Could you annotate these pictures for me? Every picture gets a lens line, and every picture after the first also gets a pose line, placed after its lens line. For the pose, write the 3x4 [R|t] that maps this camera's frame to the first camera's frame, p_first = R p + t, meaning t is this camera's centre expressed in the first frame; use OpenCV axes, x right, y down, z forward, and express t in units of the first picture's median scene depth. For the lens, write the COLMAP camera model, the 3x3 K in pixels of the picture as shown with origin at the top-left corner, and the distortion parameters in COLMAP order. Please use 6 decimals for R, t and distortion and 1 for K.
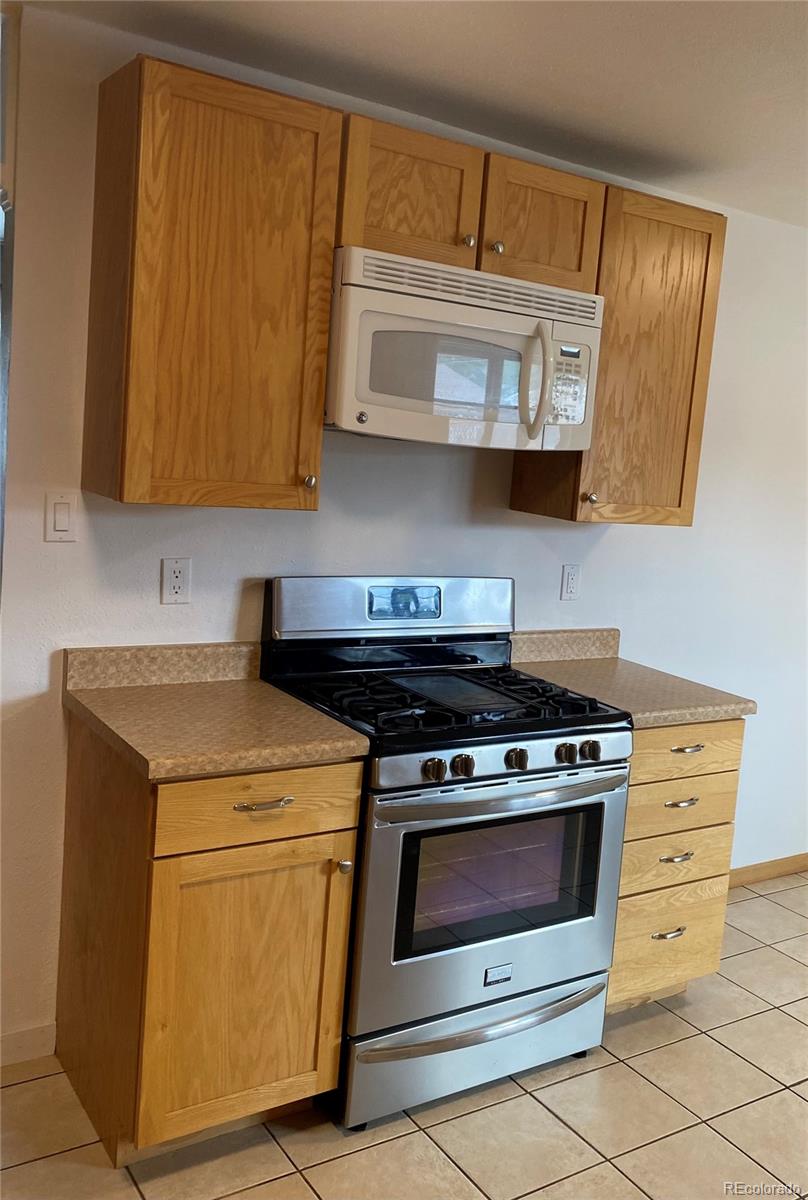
lens RADIAL K [[1079.7, 0, 405.4], [0, 1079.7, 578.9], [0, 0, 1]] dist [-0.007930, -0.003438]
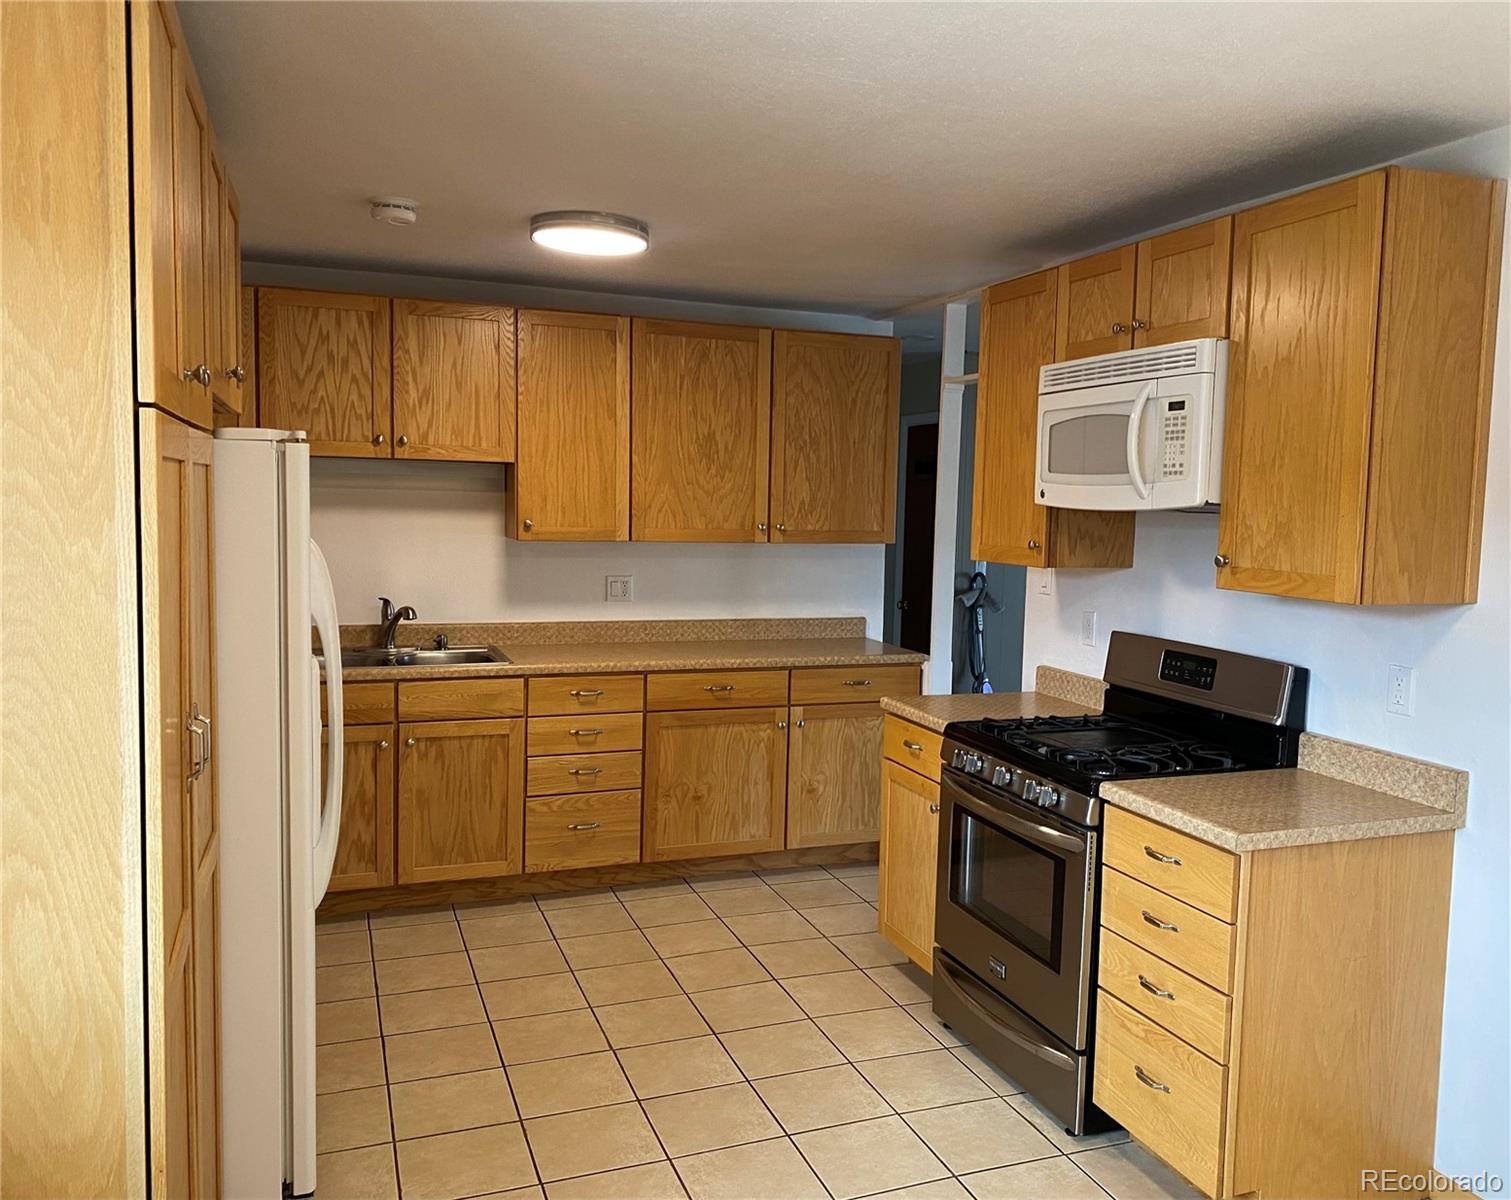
lens RADIAL K [[1130.6, 0, 755.5], [0, 1130.6, 600.0], [0, 0, 1]] dist [0.003187, -0.000530]
pose [[-0.214454, 0.005198, -0.976720, 1.168642], [-0.159391, 0.986395, 0.040247, -0.021036], [0.963641, 0.164311, -0.210708, 0.844398]]
